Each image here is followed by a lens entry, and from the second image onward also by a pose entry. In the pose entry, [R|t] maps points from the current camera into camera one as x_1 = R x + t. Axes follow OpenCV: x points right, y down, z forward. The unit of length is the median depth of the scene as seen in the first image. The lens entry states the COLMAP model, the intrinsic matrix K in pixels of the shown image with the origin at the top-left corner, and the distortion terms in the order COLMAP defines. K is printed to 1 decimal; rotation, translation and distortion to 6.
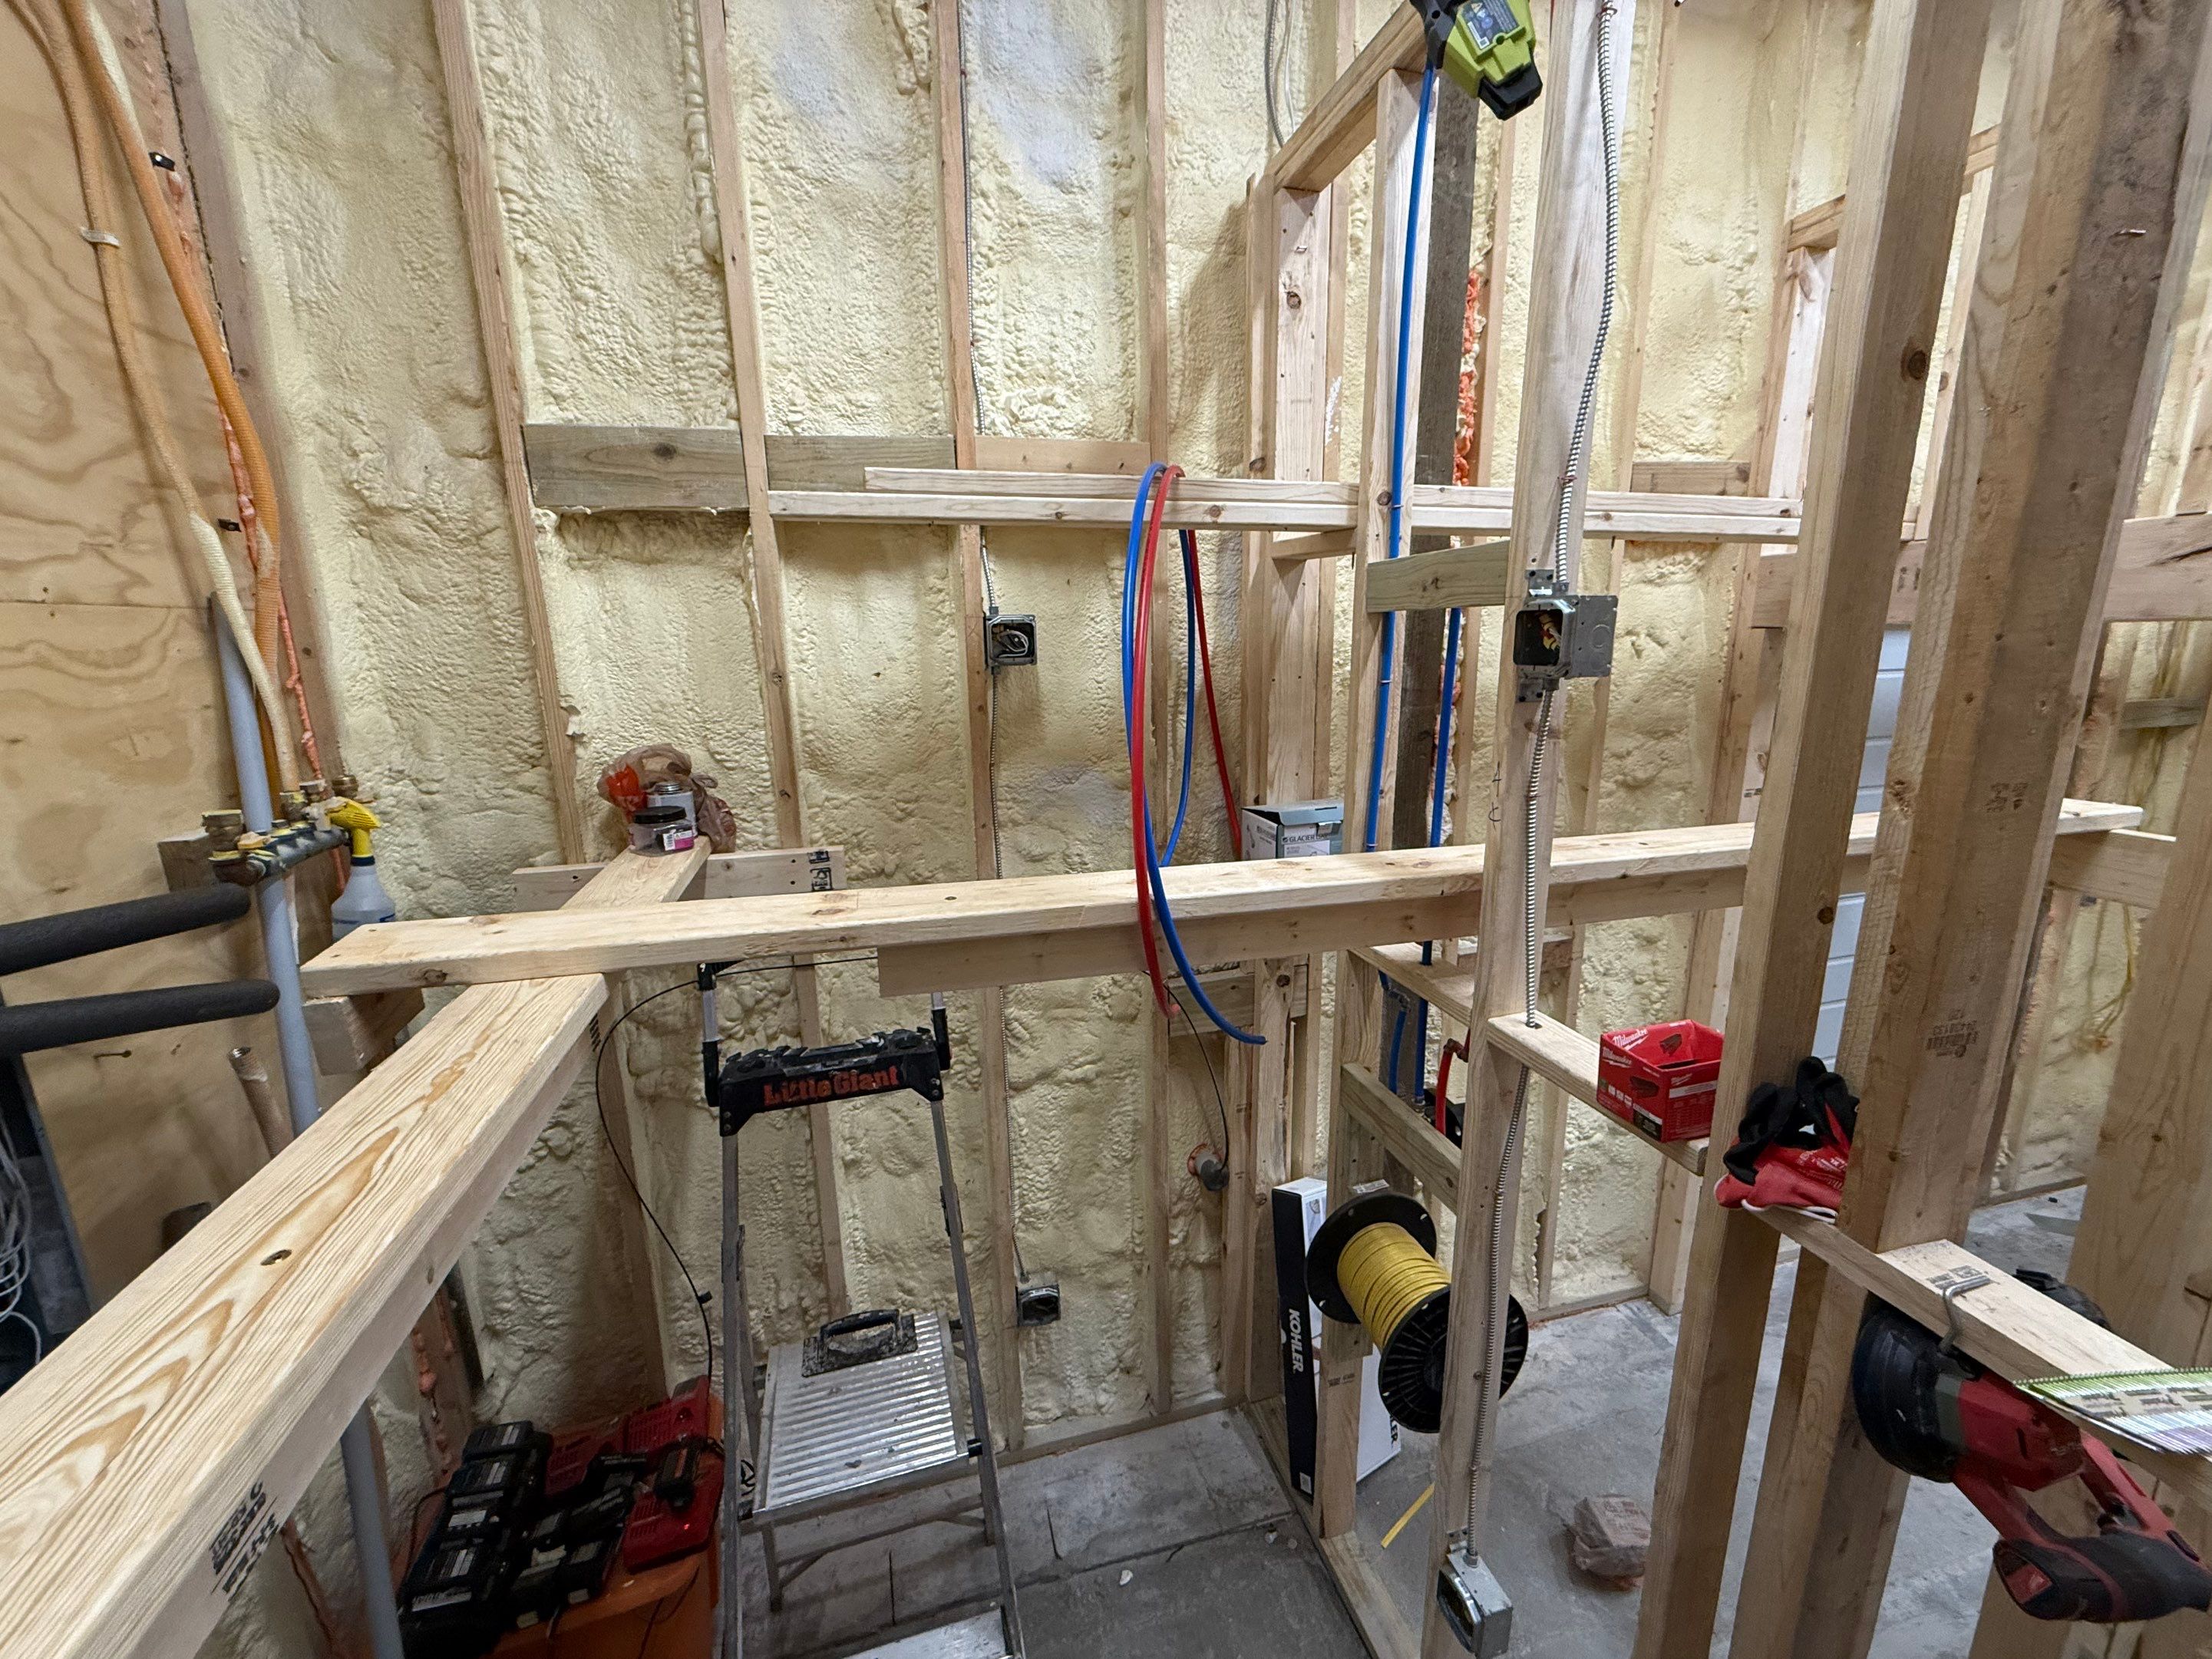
lens RADIAL K [[876.0, 0, 1099.1], [0, 876.0, 828.2], [0, 0, 1]] dist [0.000235, -0.000341]
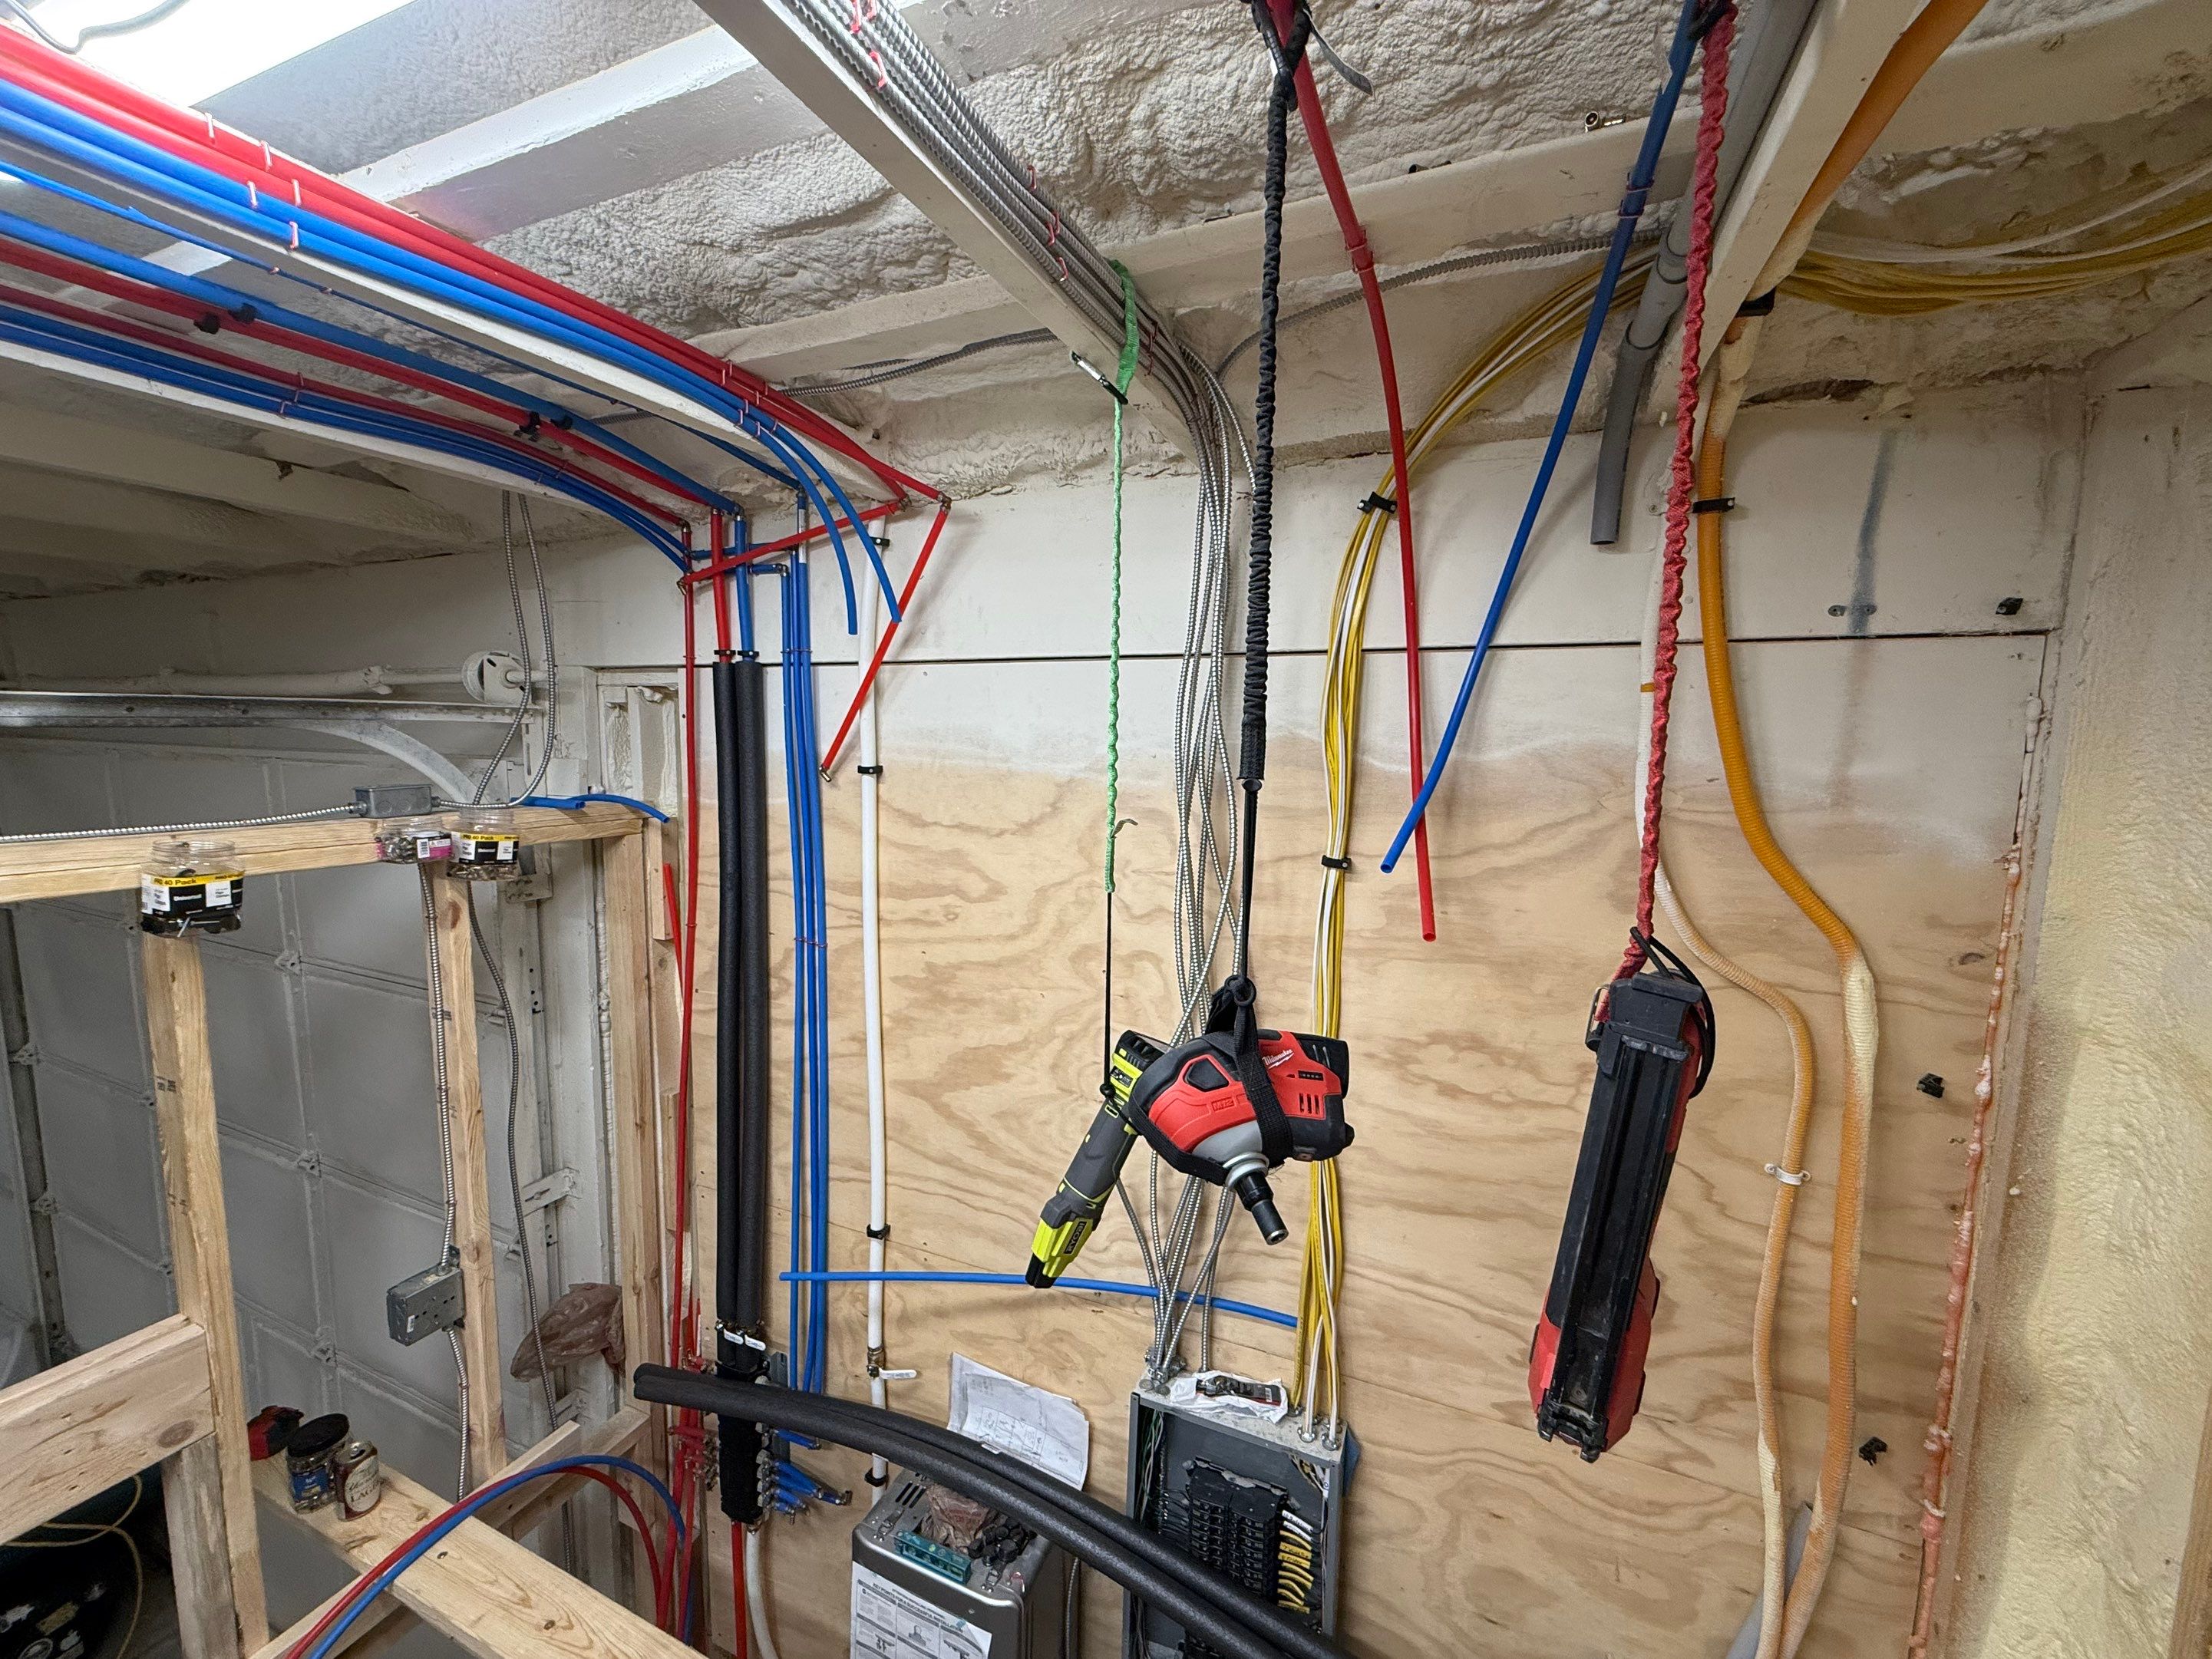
lens RADIAL K [[876.0, 0, 1100.2], [0, 876.0, 831.8], [0, 0, 1]] dist [0.000235, -0.000341]
pose [[-0.623597, 0.091169, -0.776412, 0.061019], [-0.178974, 0.950148, 0.255317, -0.866813], [0.760983, 0.298172, -0.576192, 0.647831]]
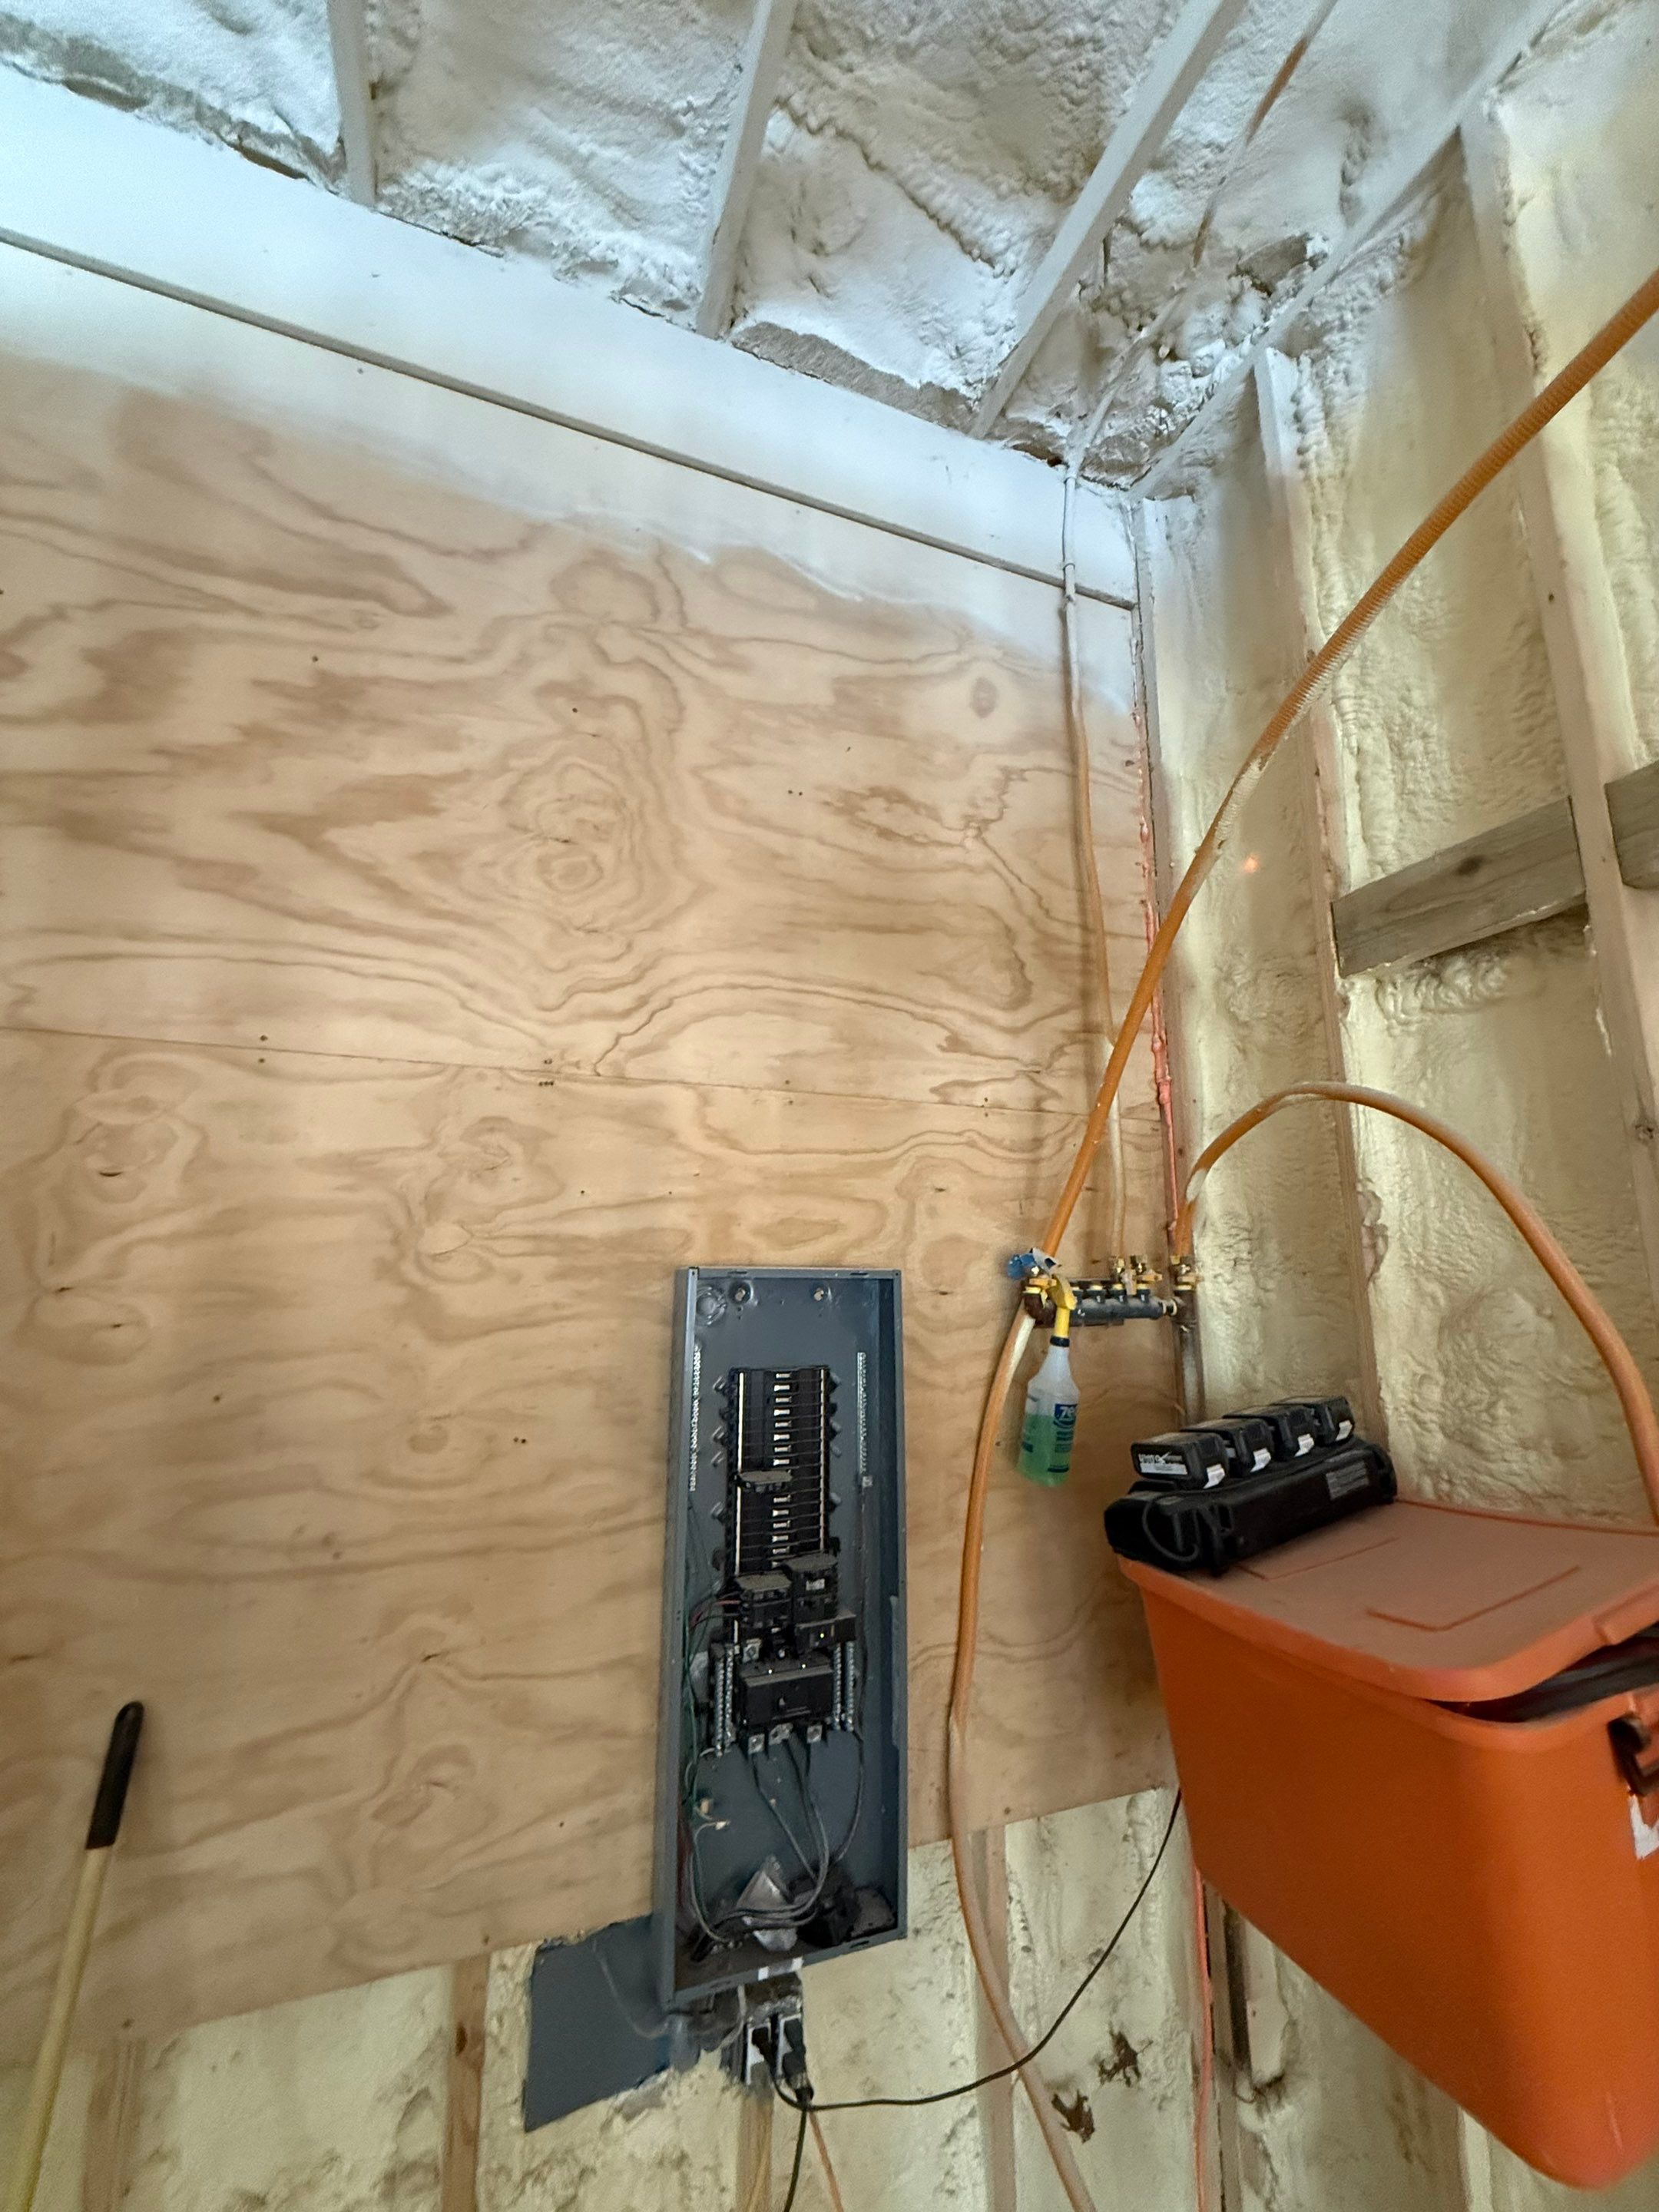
lens RADIAL K [[876.1, 0, 831.9], [0, 876.1, 1102.4], [0, 0, 1]] dist [0.000235, -0.000341]
pose [[0.103136, -0.167008, -0.980546, 0.188241], [-0.230993, 0.954831, -0.186924, 0.056785], [0.967474, 0.245778, 0.059899, 0.443027]]
